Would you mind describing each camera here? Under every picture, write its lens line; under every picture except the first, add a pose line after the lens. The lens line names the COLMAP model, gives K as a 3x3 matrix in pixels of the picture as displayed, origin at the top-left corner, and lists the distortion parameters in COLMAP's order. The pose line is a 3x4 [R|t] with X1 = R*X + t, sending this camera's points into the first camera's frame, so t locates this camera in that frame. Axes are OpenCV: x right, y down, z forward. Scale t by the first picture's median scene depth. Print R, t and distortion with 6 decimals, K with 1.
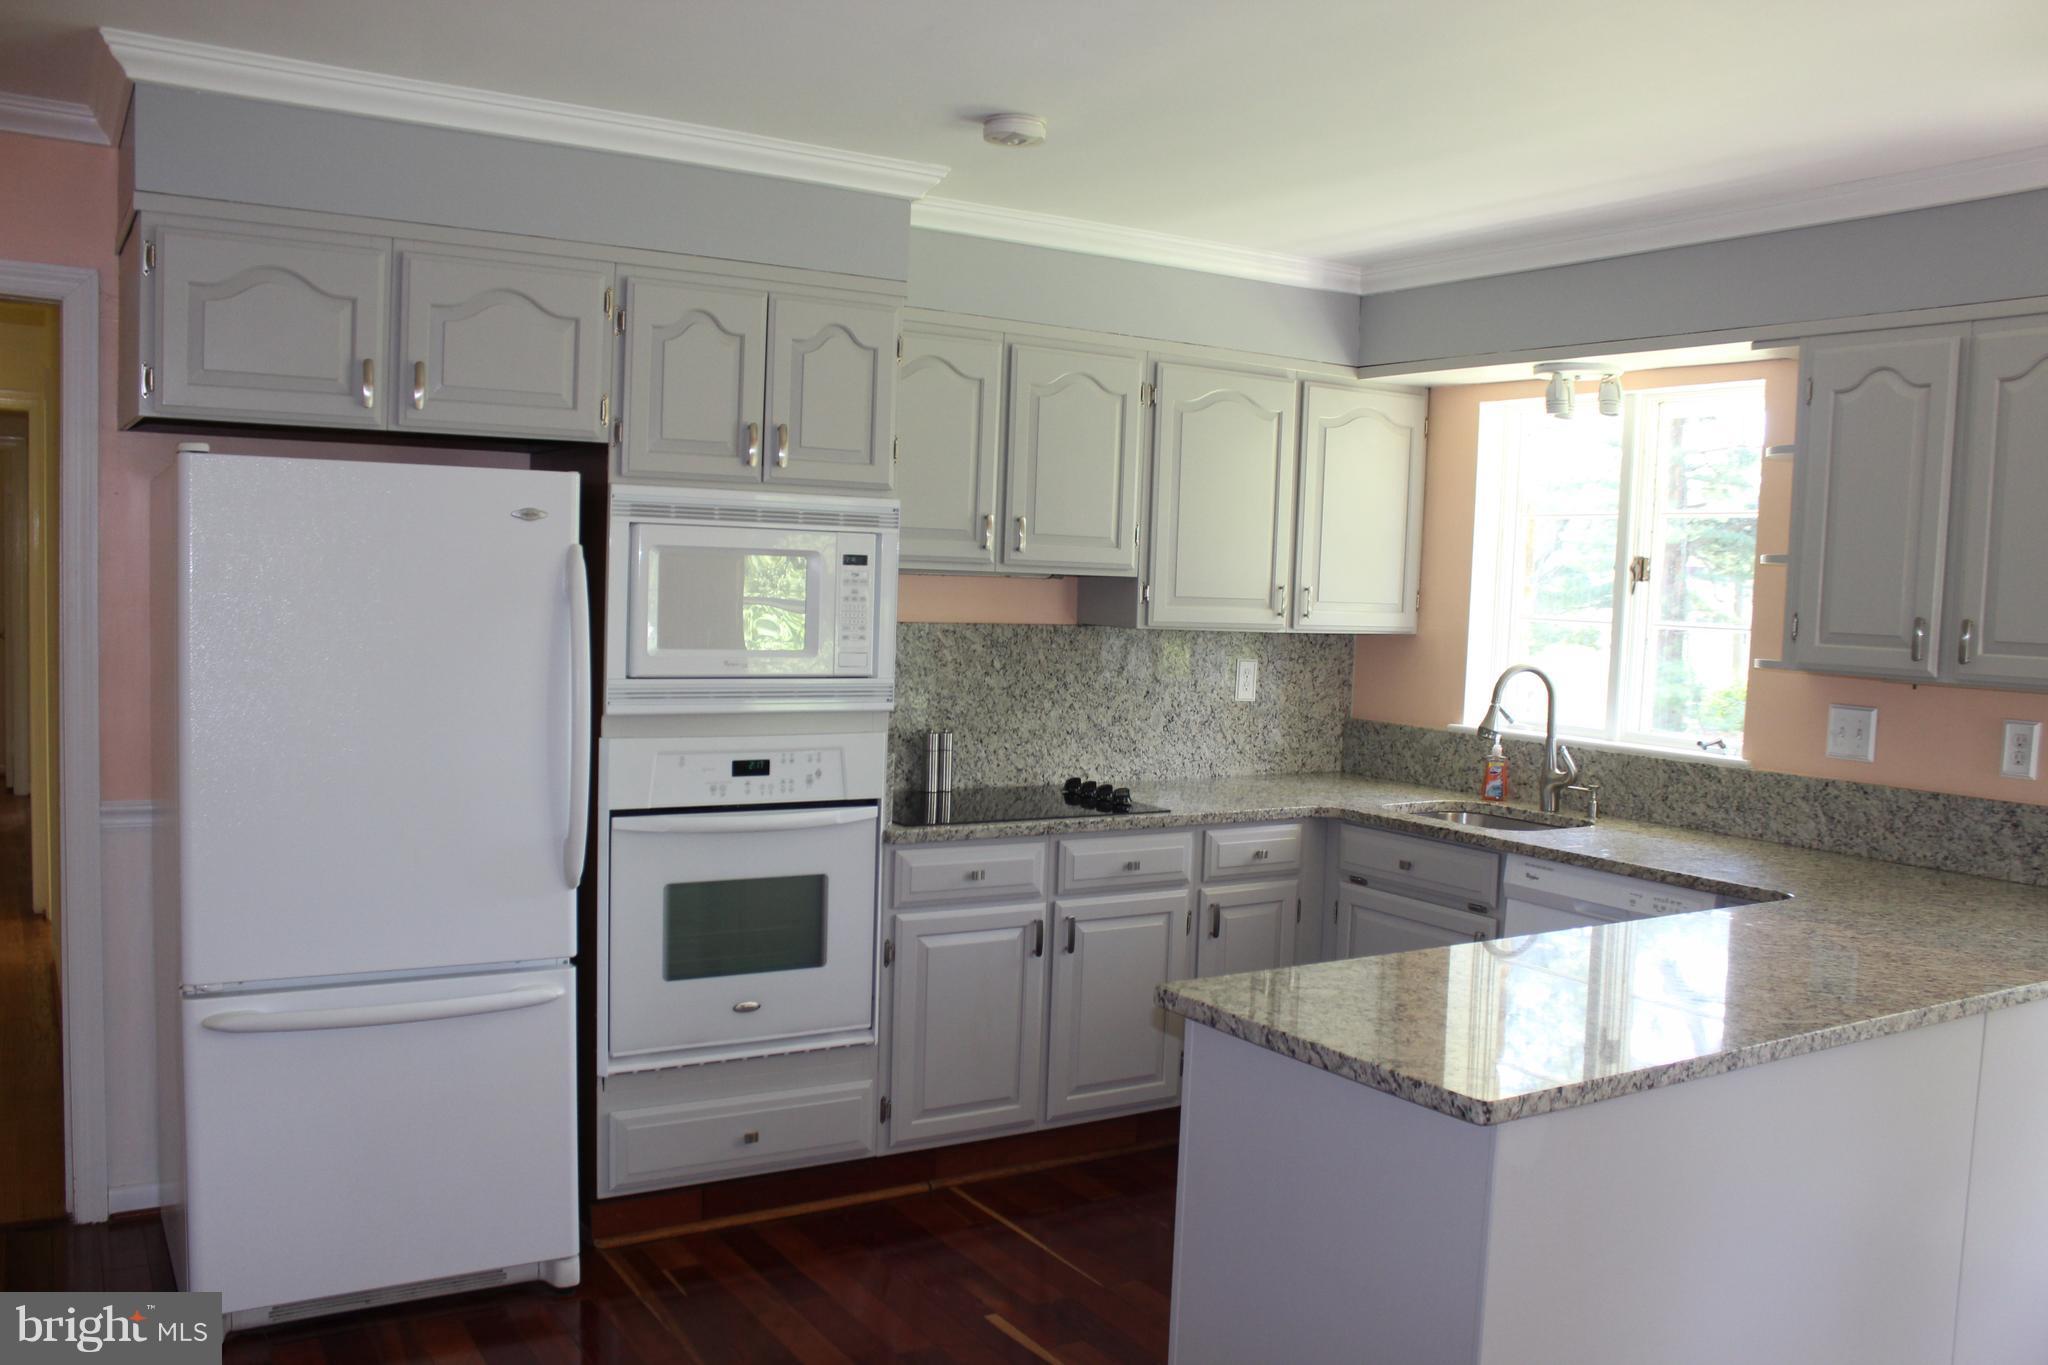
lens RADIAL K [[1677.4, 0, 1025.0], [0, 1677.4, 685.9], [0, 0, 1]] dist [-0.075463, 0.019019]
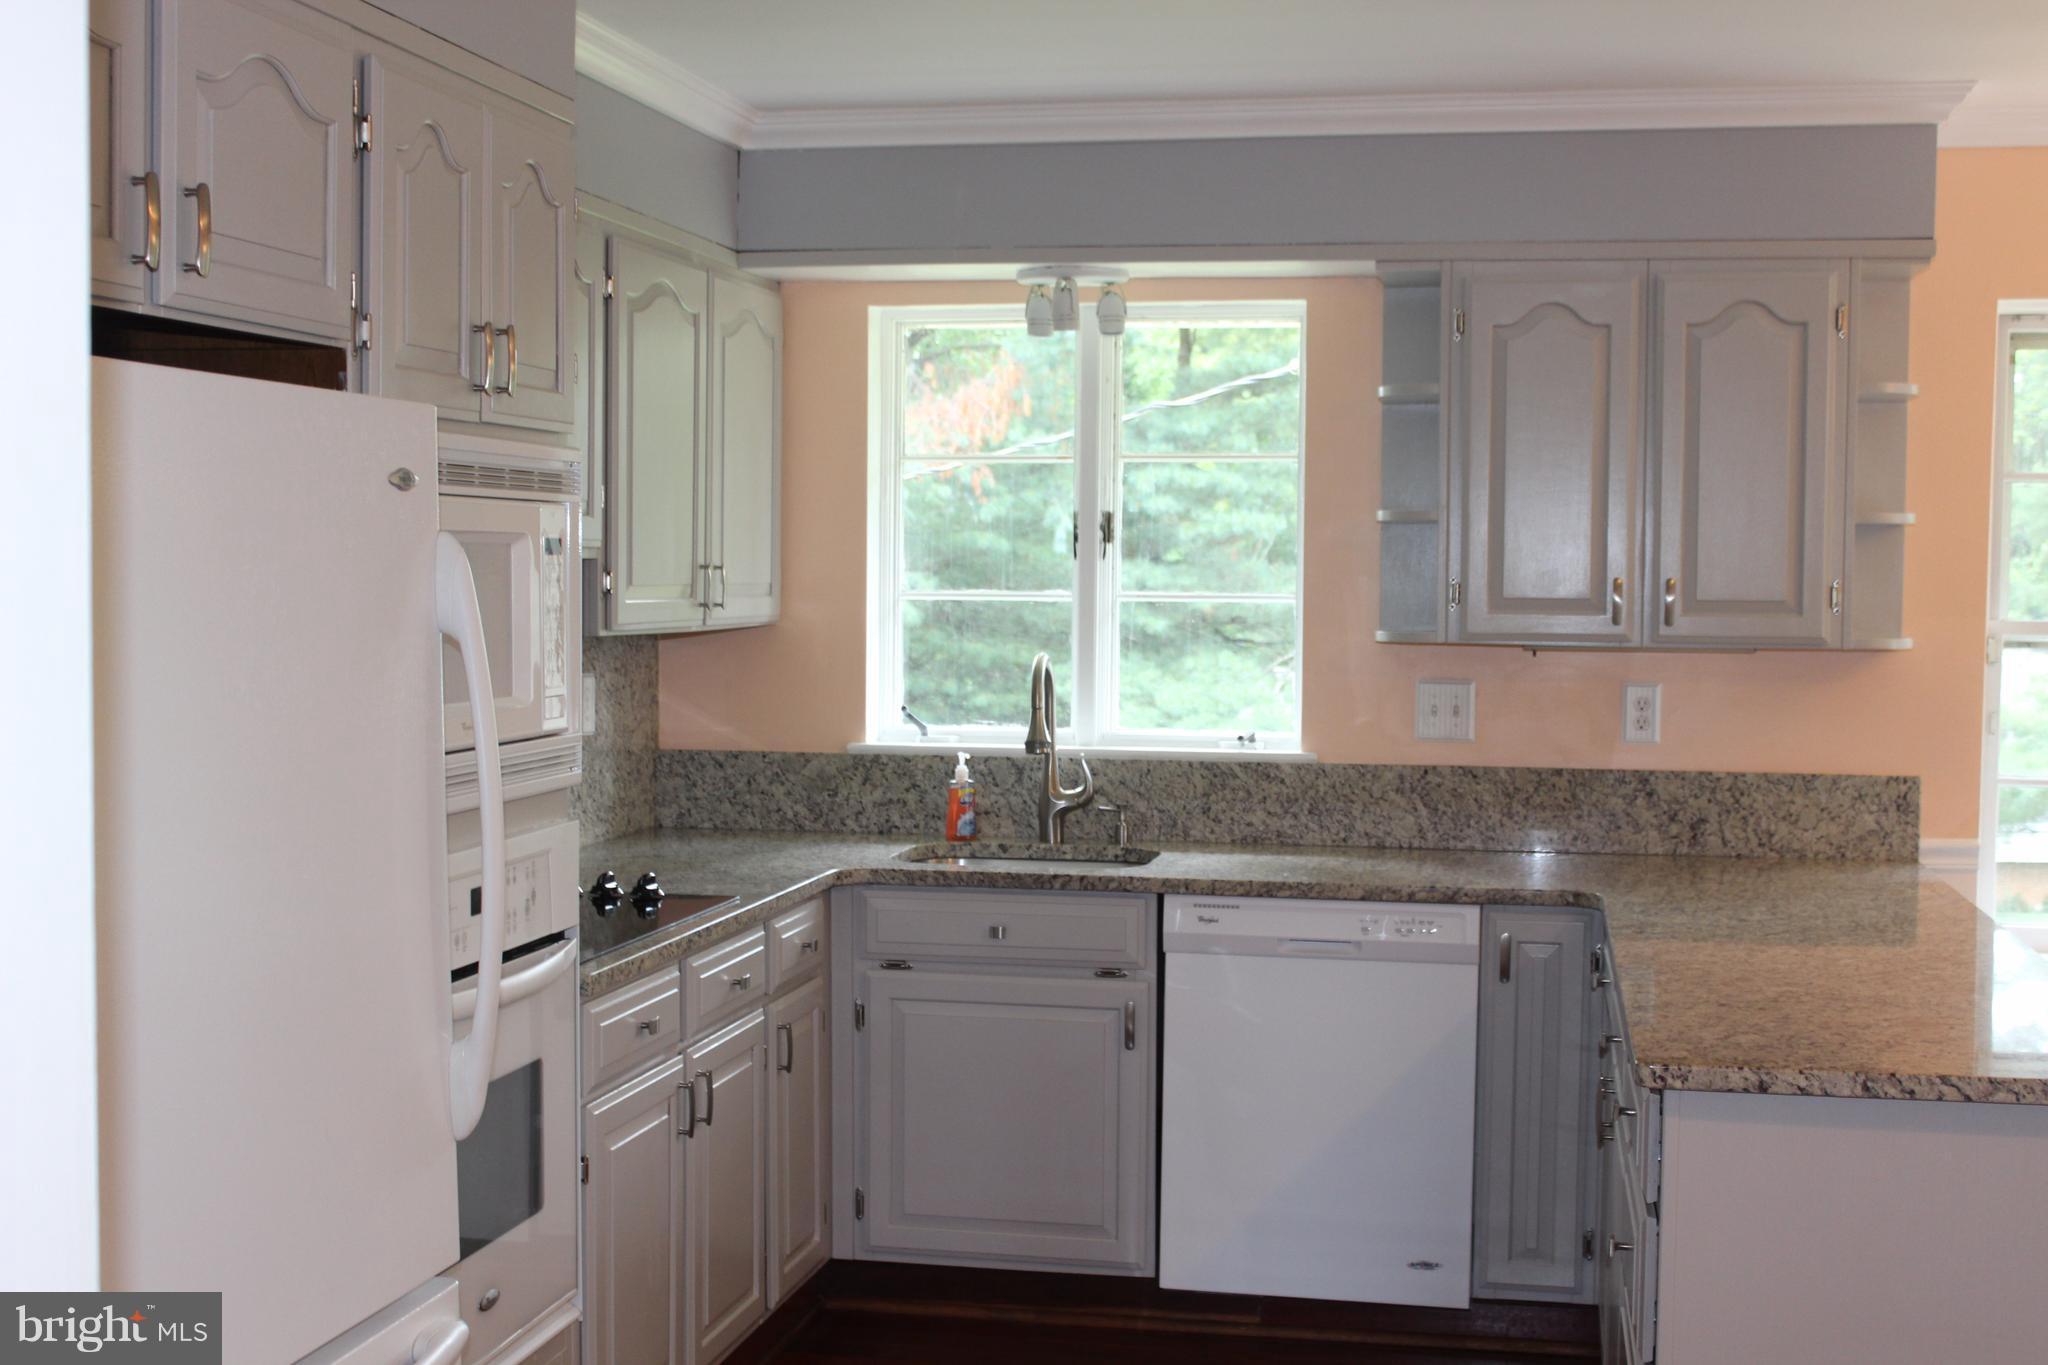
lens RADIAL K [[2579.5, 0, 951.1], [0, 2579.5, 711.9], [0, 0, 1]] dist [-0.053064, 0.000000]
pose [[0.712861, -0.073824, 0.697409, -0.638339], [0.064980, 0.997119, 0.039130, -0.041309], [-0.698288, 0.017423, 0.715605, 0.201042]]
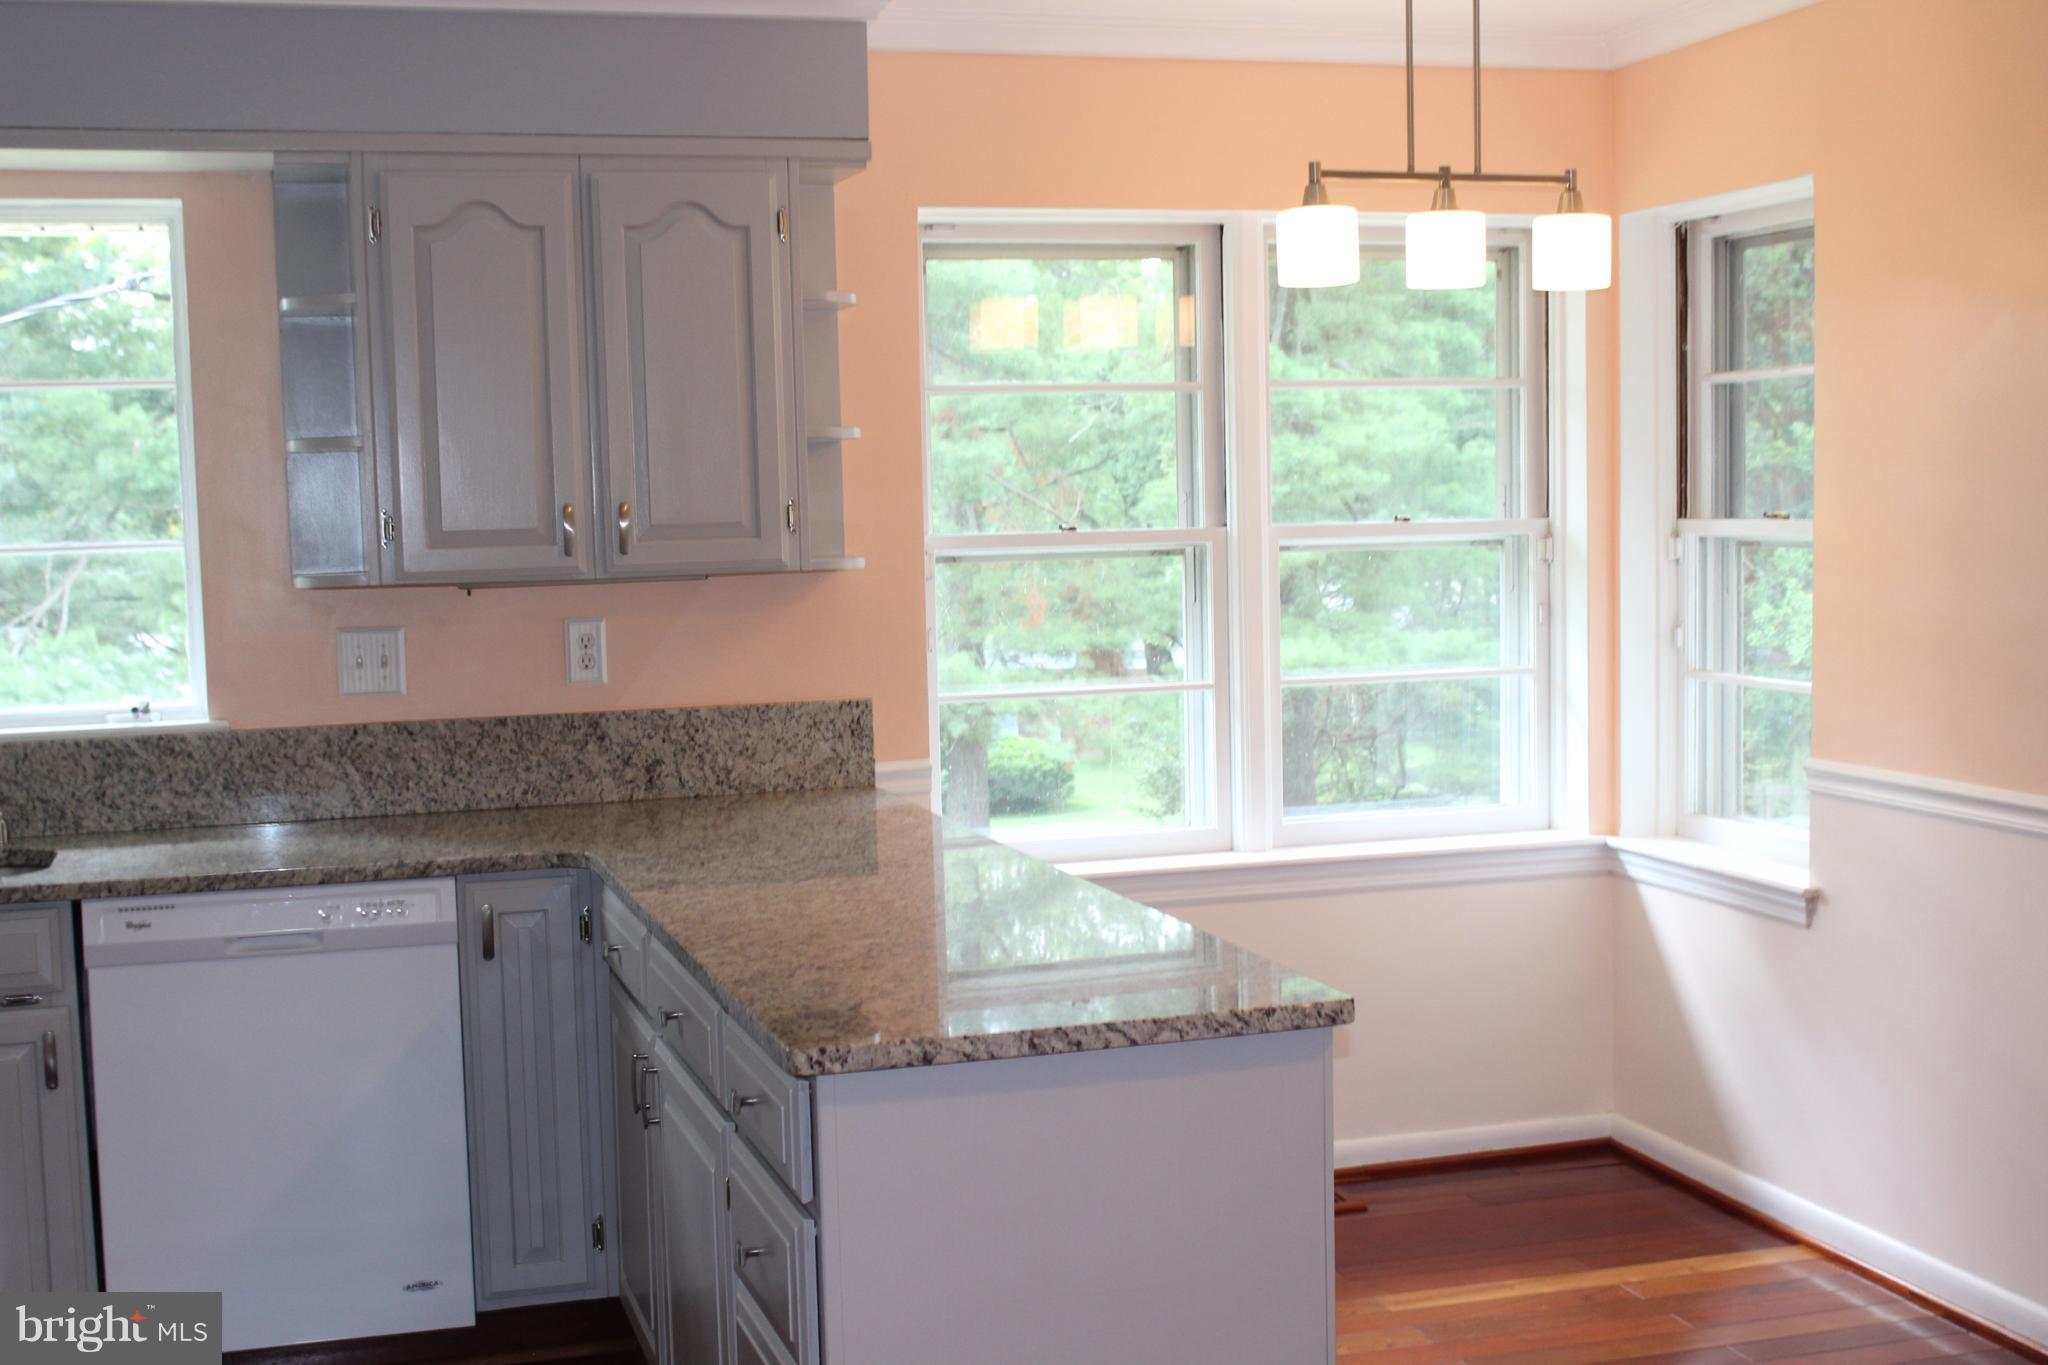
lens RADIAL K [[2579.5, 0, 994.4], [0, 2579.5, 719.6], [0, 0, 1]] dist [-0.053064, 0.000000]
pose [[0.283664, -0.129807, 0.950097, -0.576826], [0.098162, 0.989521, 0.105886, -0.044642], [-0.953886, 0.063227, 0.293434, 0.357528]]
